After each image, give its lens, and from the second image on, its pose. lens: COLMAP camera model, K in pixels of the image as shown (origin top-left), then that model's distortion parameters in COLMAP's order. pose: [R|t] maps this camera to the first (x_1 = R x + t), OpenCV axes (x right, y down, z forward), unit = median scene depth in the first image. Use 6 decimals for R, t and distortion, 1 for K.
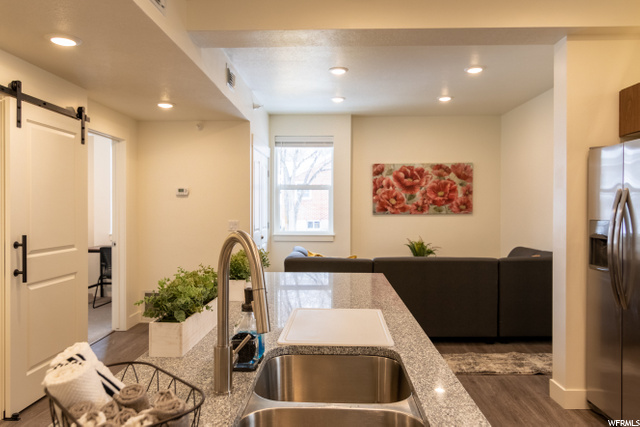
lens RADIAL K [[453.2, 0, 324.7], [0, 453.2, 211.5], [0, 0, 1]] dist [-0.002398, 0.002503]
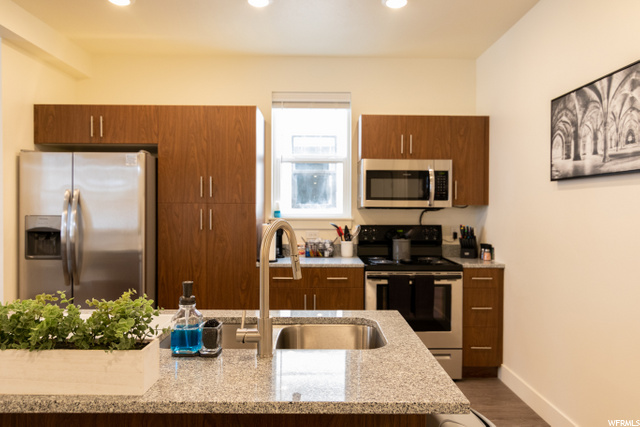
lens RADIAL K [[447.8, 0, 320.9], [0, 447.8, 212.9], [0, 0, 1]] dist [-0.003547, -0.001453]
pose [[-0.038387, -0.014141, 0.999163, -0.234388], [-0.000218, 0.999900, 0.014143, -0.002479], [-0.999263, 0.000325, -0.038387, 0.141987]]
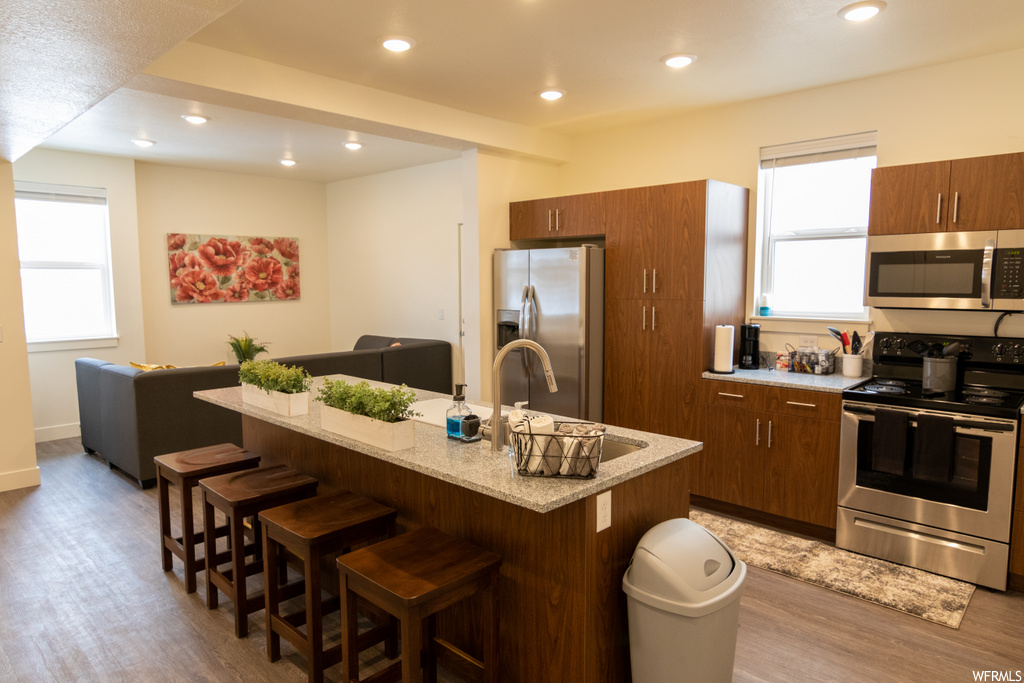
lens RADIAL K [[626.8, 0, 506.7], [0, 626.8, 340.9], [0, 0, 1]] dist [0.000390, -0.000643]
pose [[0.669111, -0.078480, 0.739007, -0.279111], [0.010024, 0.995271, 0.096619, -0.027026], [-0.743095, -0.057240, 0.666733, -0.058316]]
